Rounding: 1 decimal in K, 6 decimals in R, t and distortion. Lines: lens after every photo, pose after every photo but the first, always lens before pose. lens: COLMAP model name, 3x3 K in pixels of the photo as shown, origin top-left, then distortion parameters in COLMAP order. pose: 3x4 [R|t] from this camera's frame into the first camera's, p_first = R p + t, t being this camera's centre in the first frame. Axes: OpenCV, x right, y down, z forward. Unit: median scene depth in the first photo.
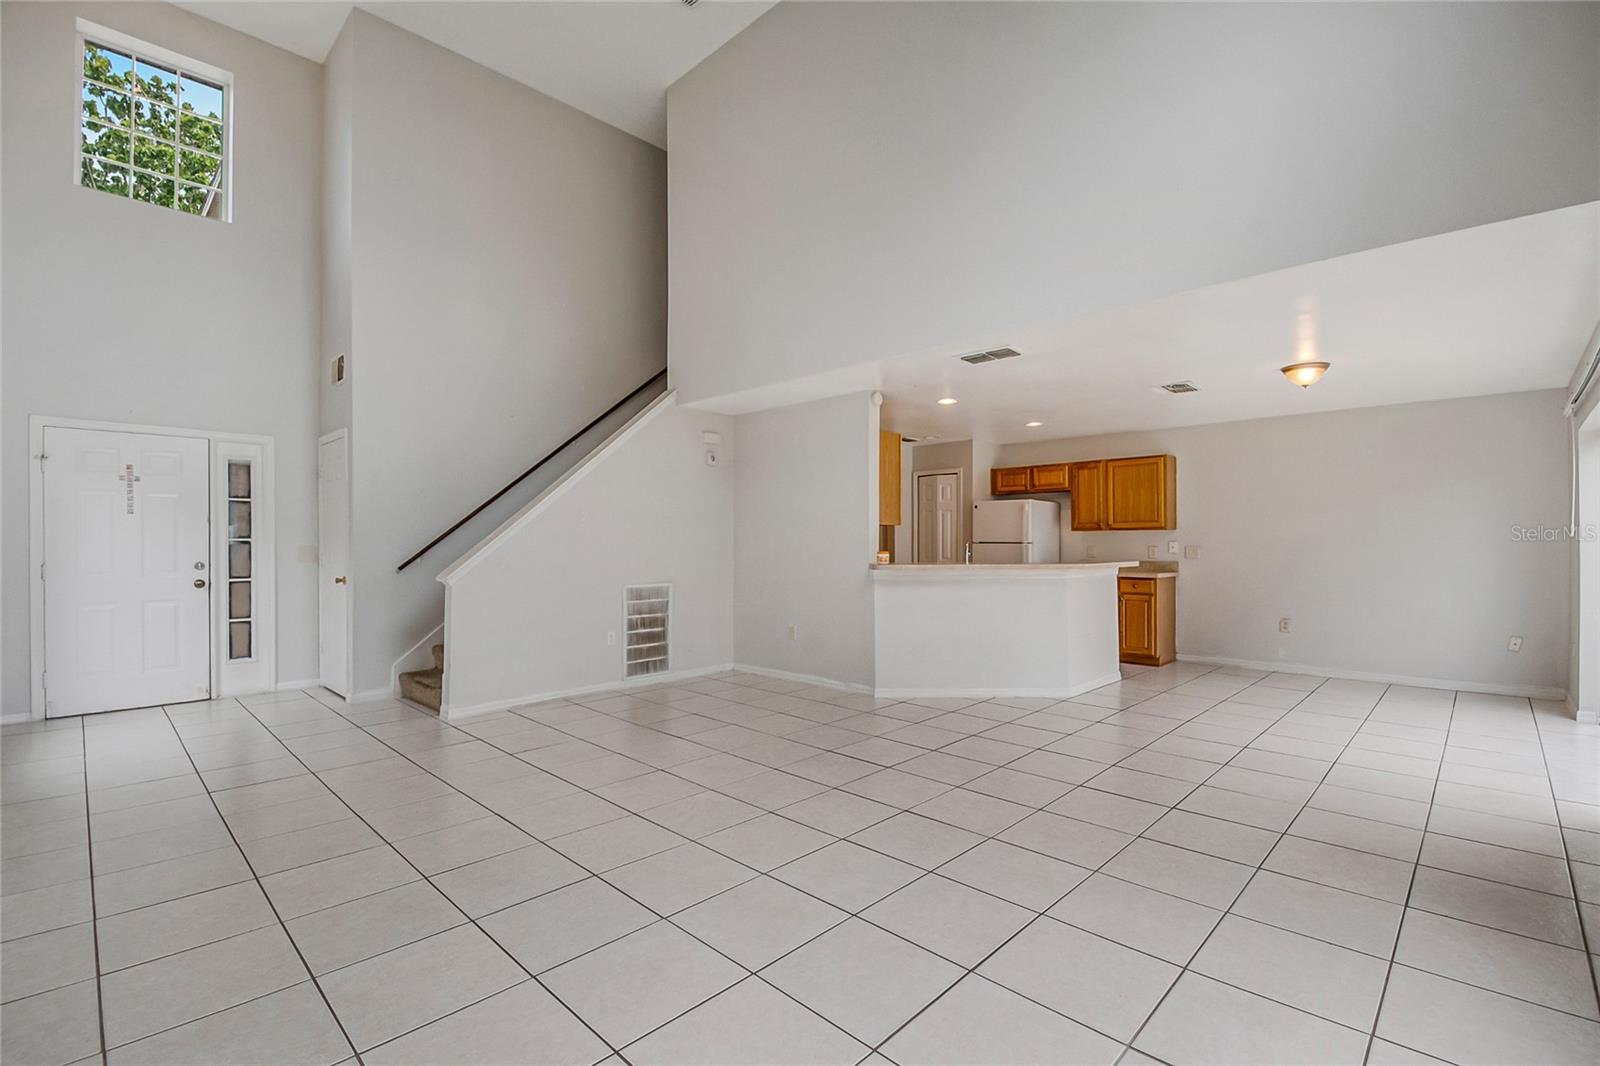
lens RADIAL K [[702.7, 0, 801.9], [0, 702.7, 550.0], [0, 0, 1]] dist [0.009678, -0.014786]
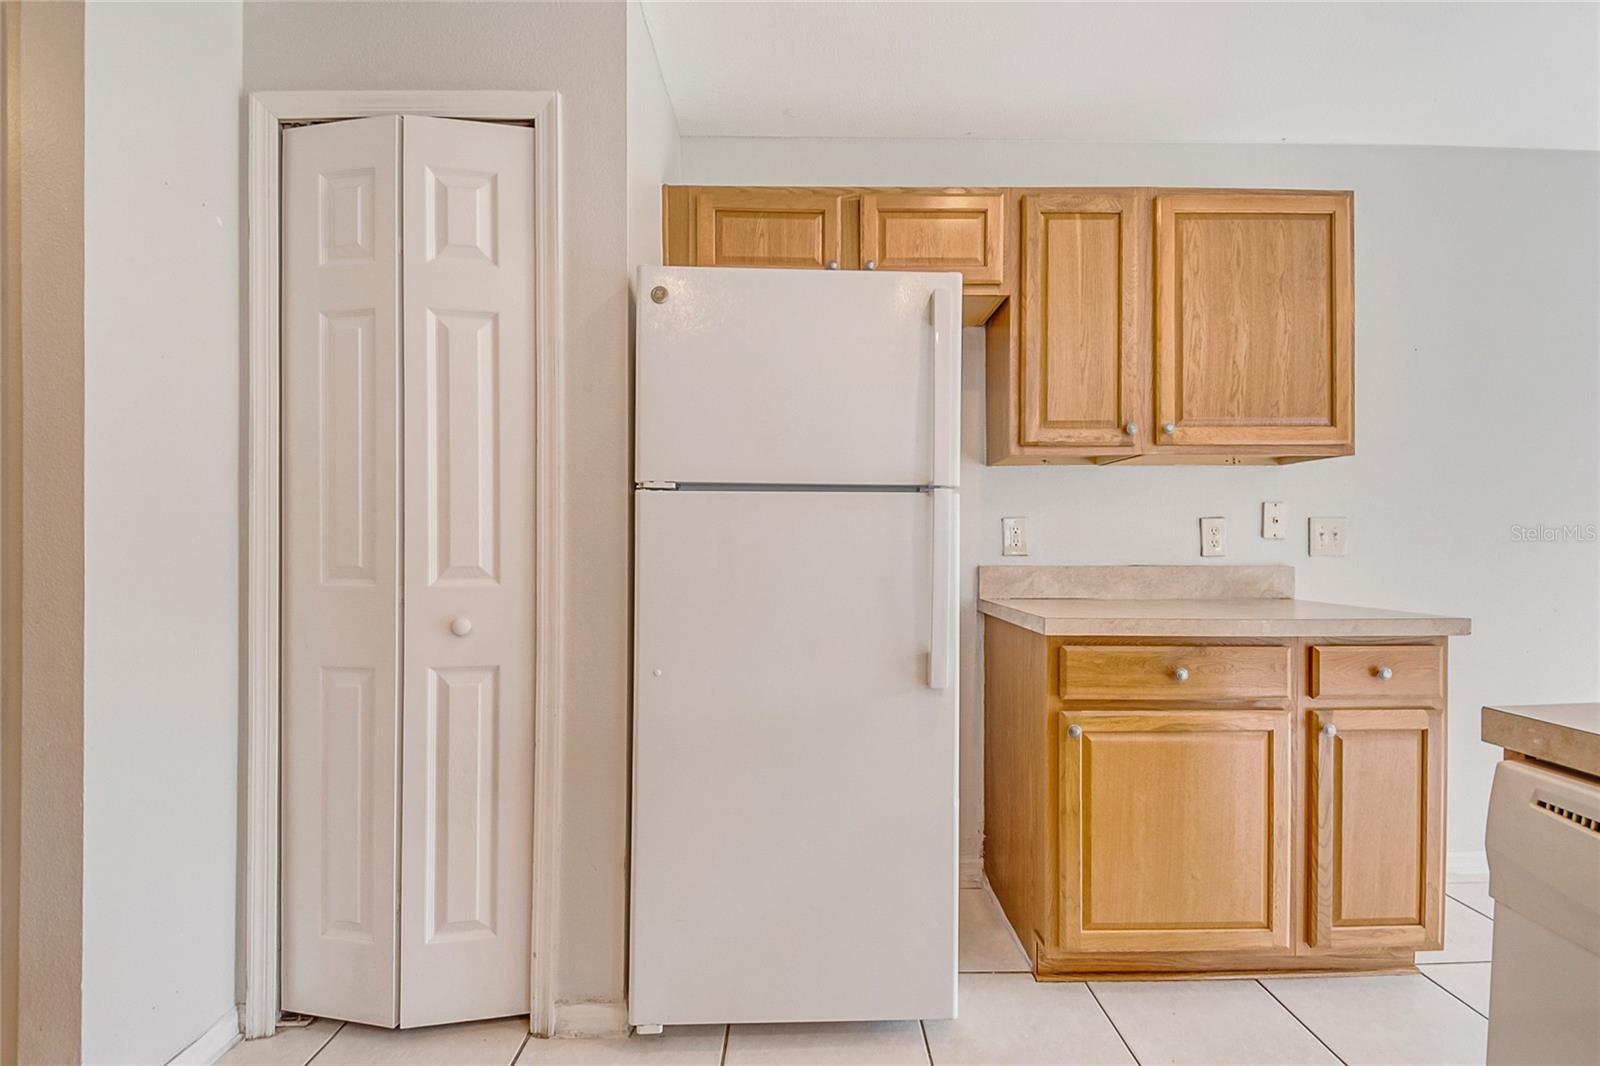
lens RADIAL K [[702.7, 0, 827.6], [0, 702.7, 535.1], [0, 0, 1]] dist [0.009678, -0.014786]
pose [[0.689346, 0.008619, 0.724381, 0.156822], [0.010203, 0.999715, -0.021605, 0.007446], [-0.724360, 0.022284, 0.689061, 0.916590]]
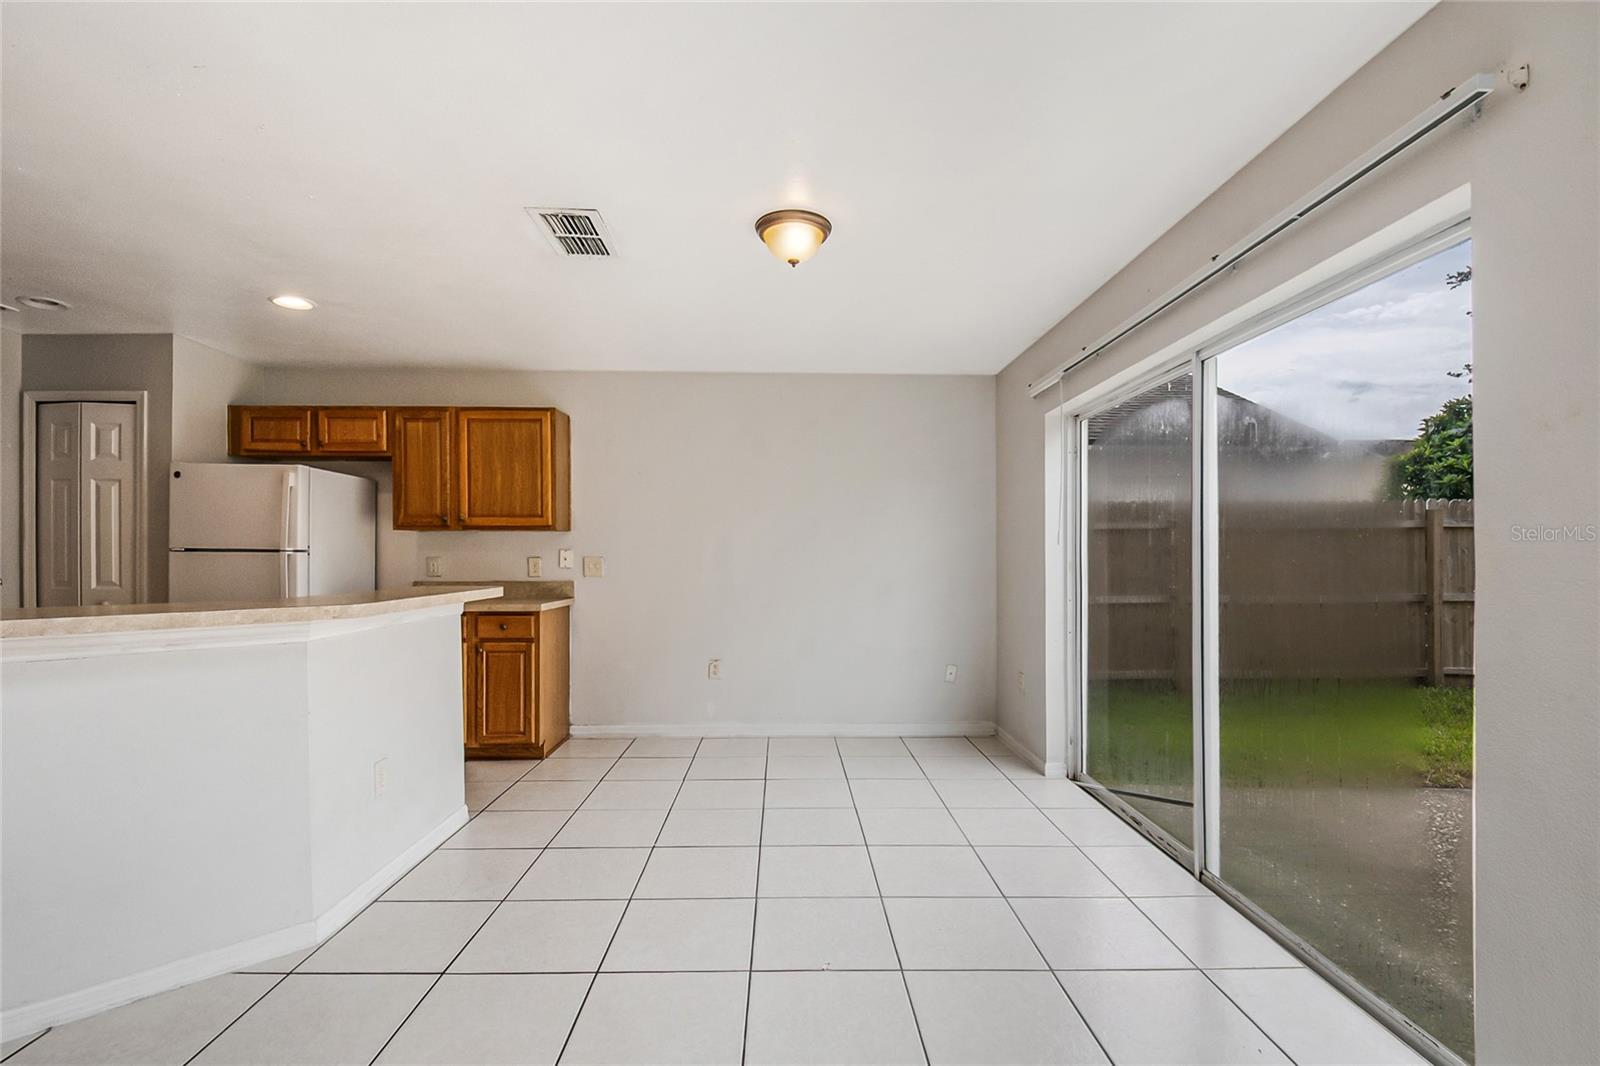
lens RADIAL K [[702.7, 0, 811.1], [0, 702.7, 547.6], [0, 0, 1]] dist [0.009678, -0.014786]
pose [[0.683165, 0.006509, 0.730235, 0.212442], [0.005191, 0.999892, -0.013770, -0.004080], [-0.730246, 0.013198, 0.683057, 0.399438]]
